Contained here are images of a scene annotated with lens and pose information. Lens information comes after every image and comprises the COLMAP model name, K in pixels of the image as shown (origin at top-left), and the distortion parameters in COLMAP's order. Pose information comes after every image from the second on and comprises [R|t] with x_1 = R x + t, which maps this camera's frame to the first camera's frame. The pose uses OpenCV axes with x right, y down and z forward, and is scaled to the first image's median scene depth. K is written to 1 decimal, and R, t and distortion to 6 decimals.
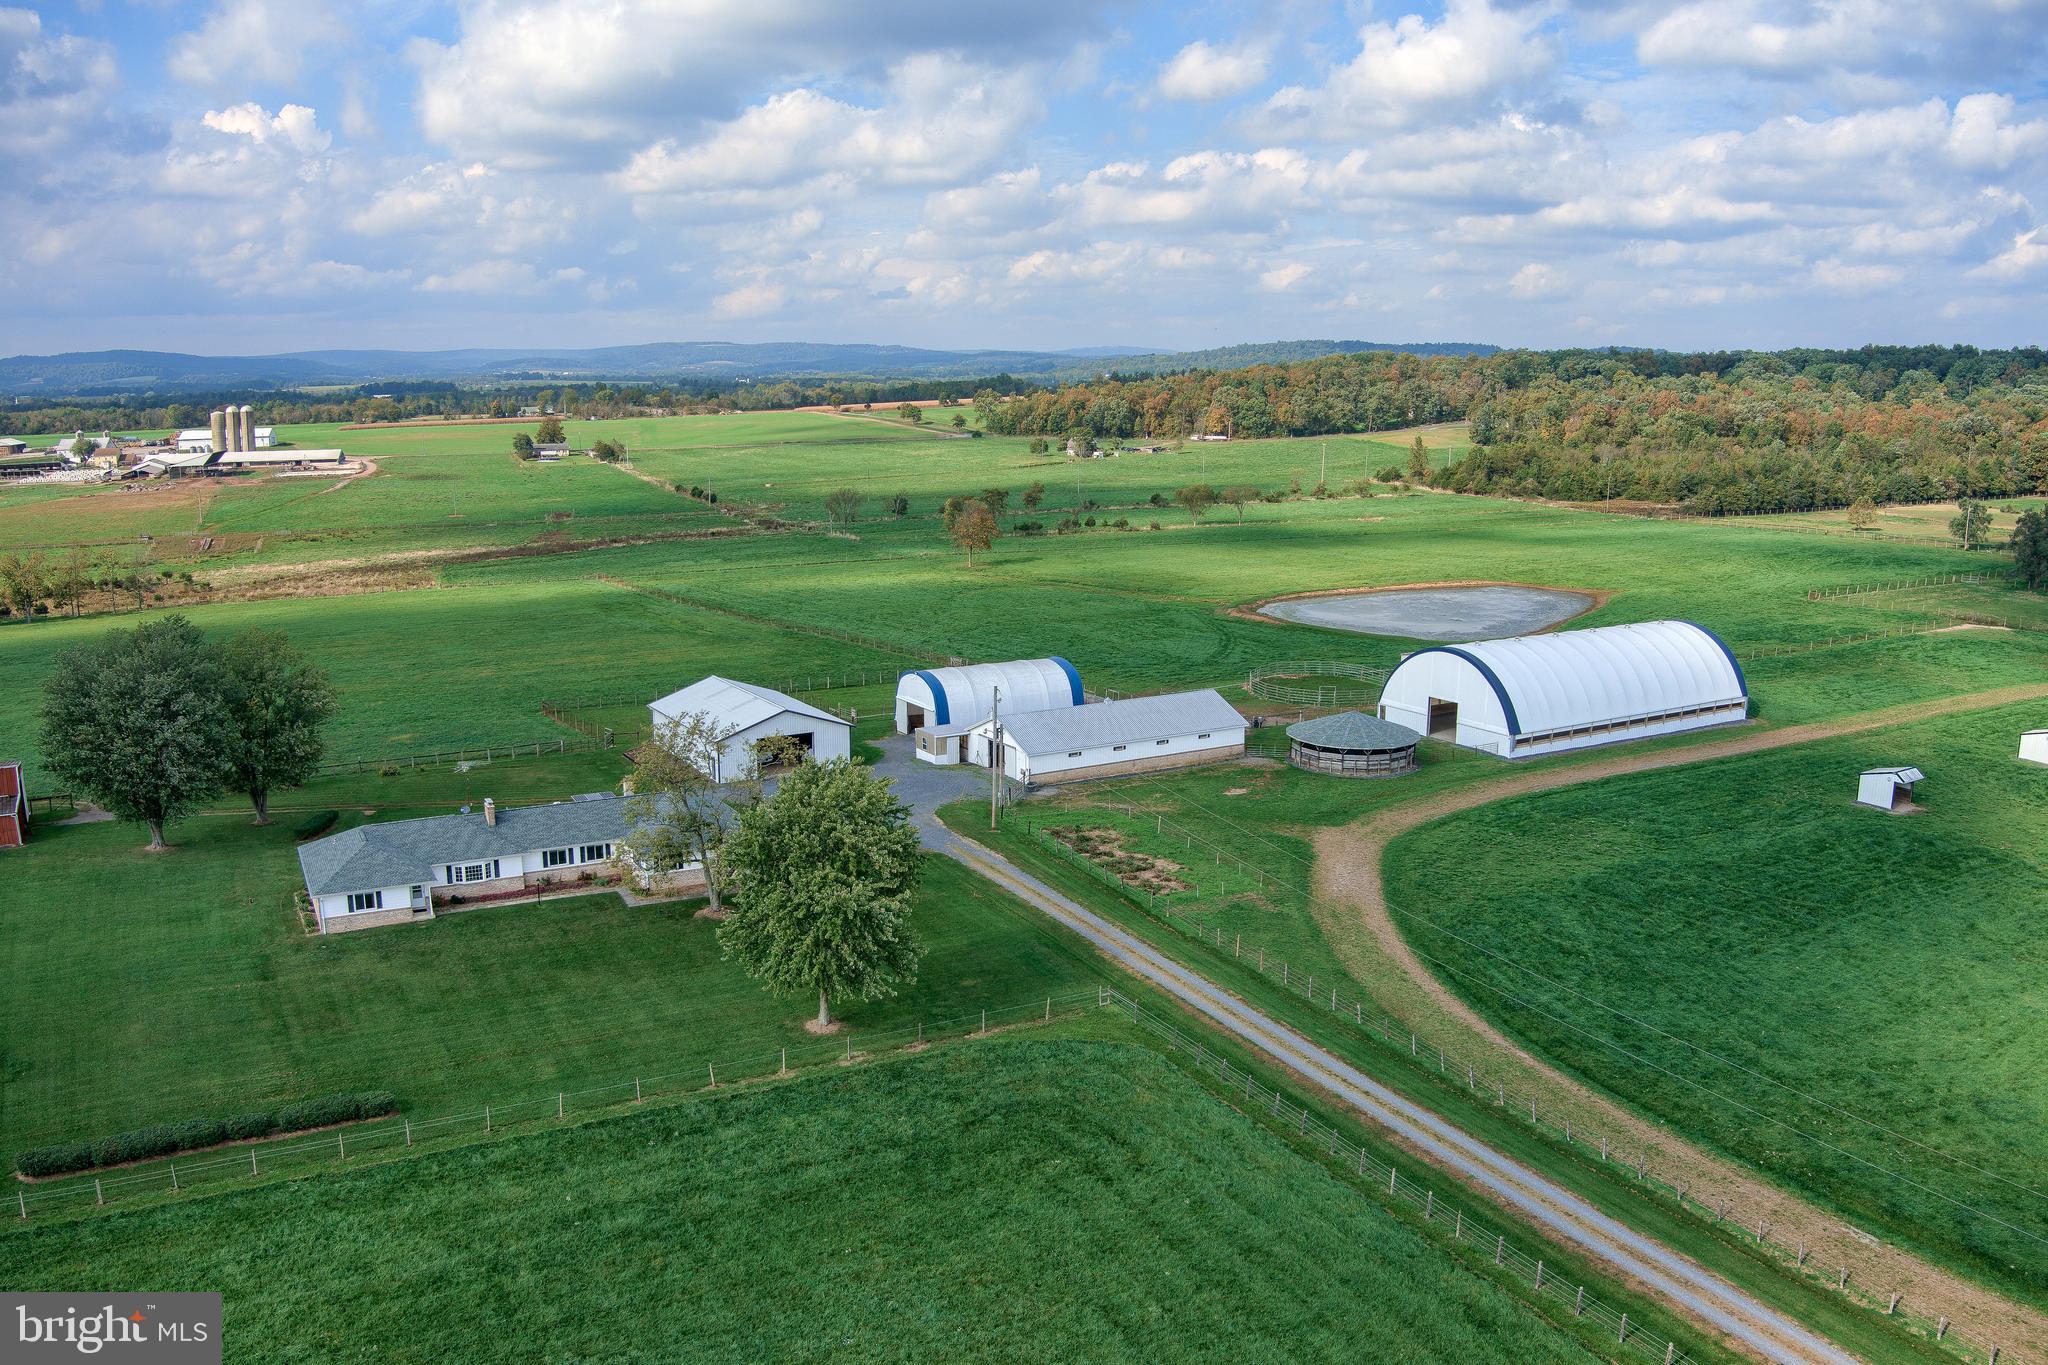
lens RADIAL K [[1628.4, 0, 1018.6], [0, 1628.4, 729.9], [0, 0, 1]] dist [-0.192400, 0.064532]
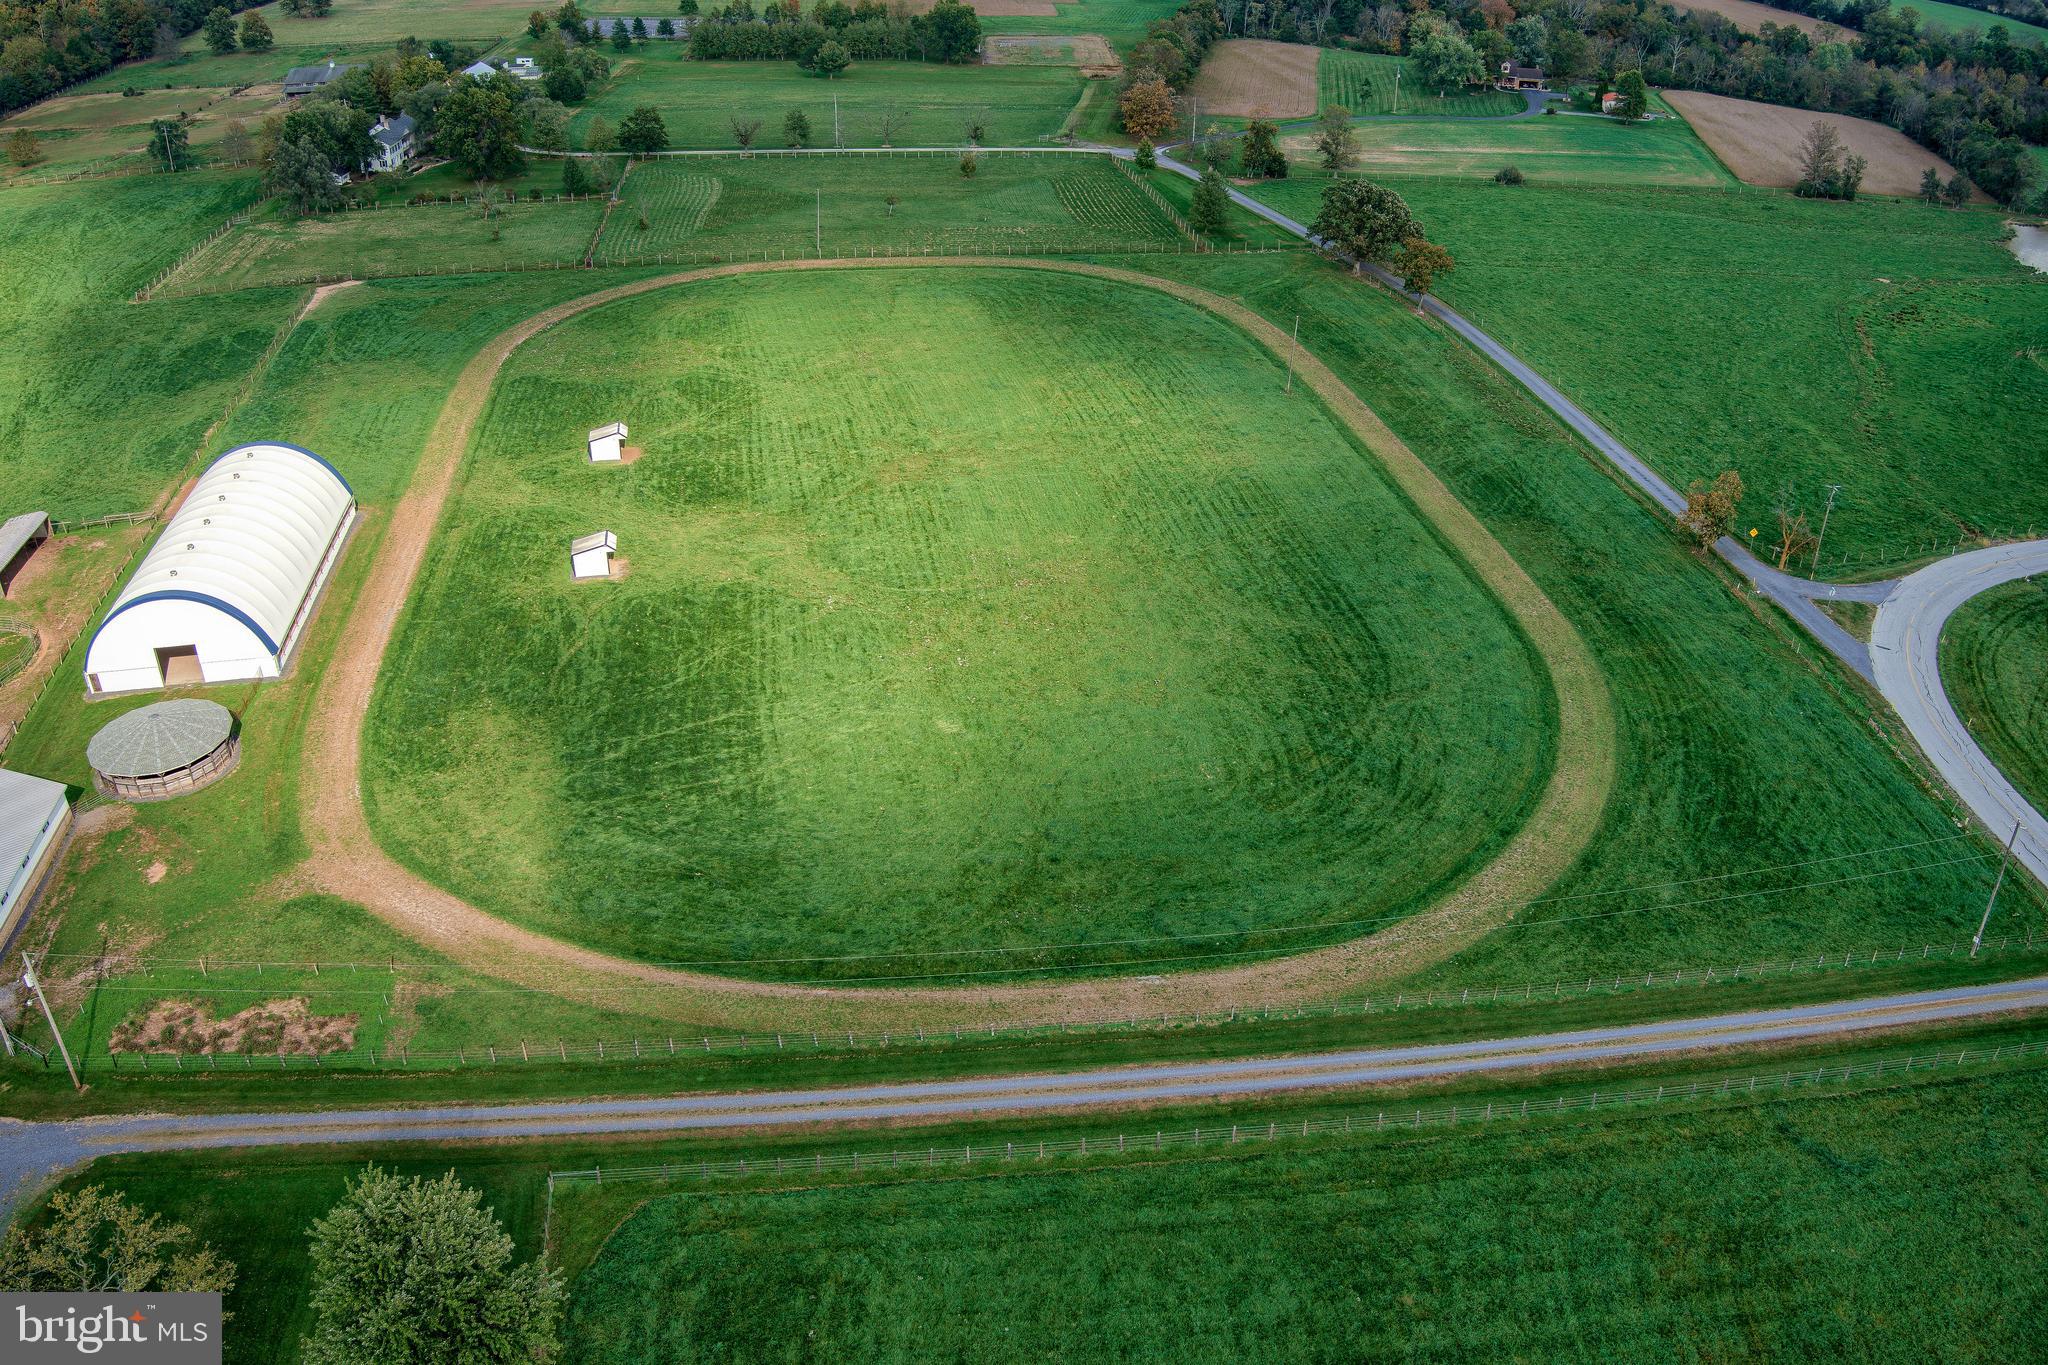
lens RADIAL K [[1628.4, 0, 1018.6], [0, 1628.4, 729.9], [0, 0, 1]] dist [-0.192400, 0.064532]
pose [[0.367614, -0.488328, 0.791452, -0.330759], [0.201134, 0.872649, 0.445004, -0.318282], [-0.907967, -0.004402, 0.419018, 0.208103]]
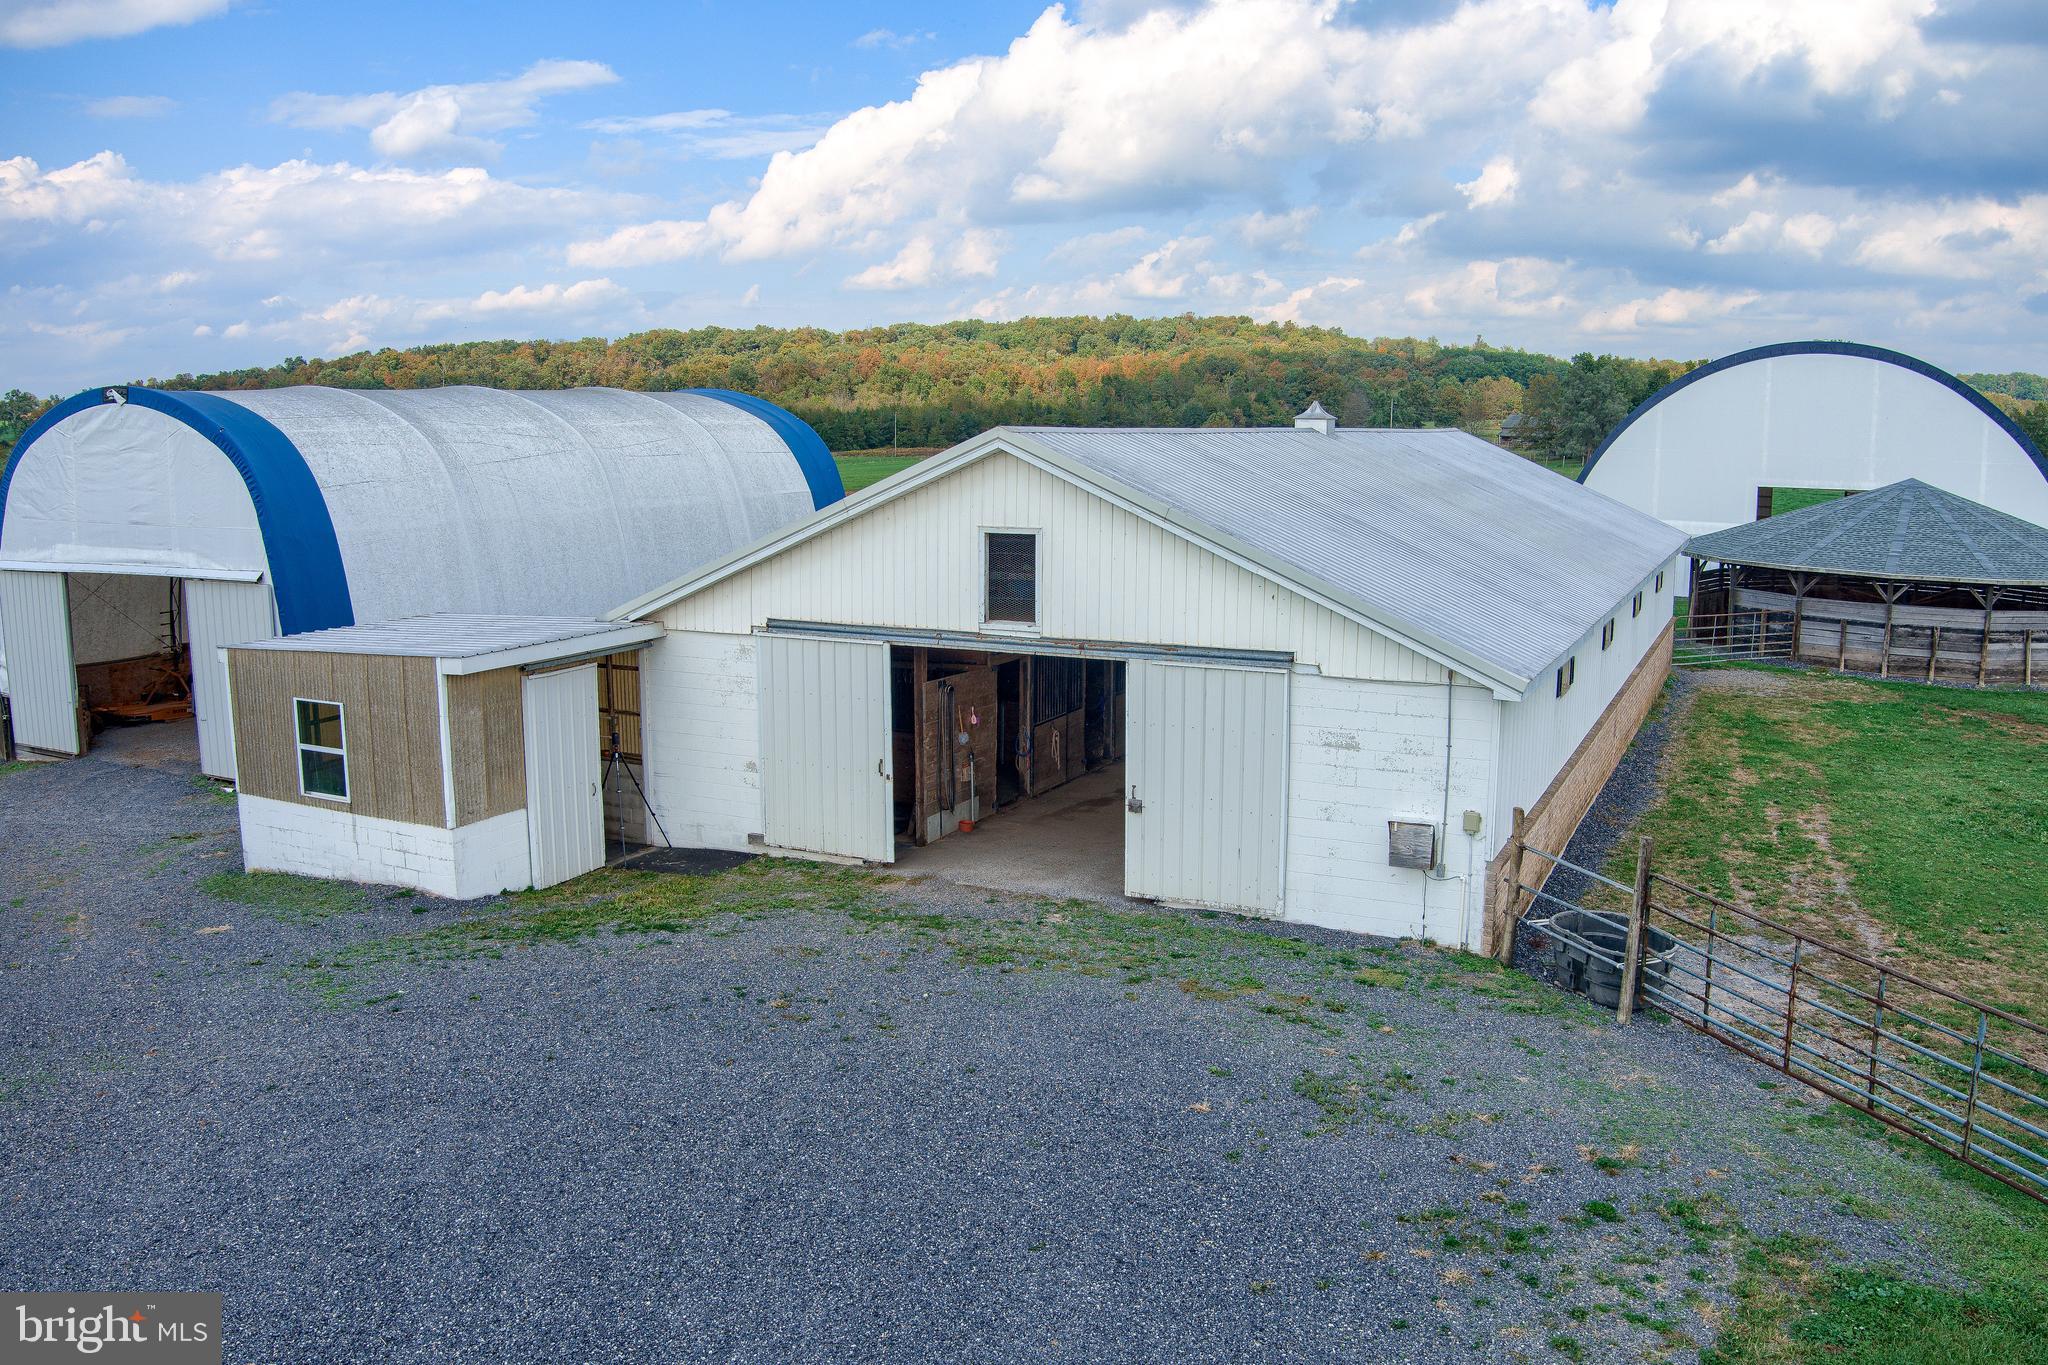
lens RADIAL K [[1628.4, 0, 1018.6], [0, 1628.4, 729.9], [0, 0, 1]] dist [-0.192400, 0.064532]
pose [[0.838488, -0.102516, 0.535191, -0.082876], [0.121729, 0.992563, -0.000588, 0.014455], [-0.531150, 0.065642, 0.844731, 0.929723]]
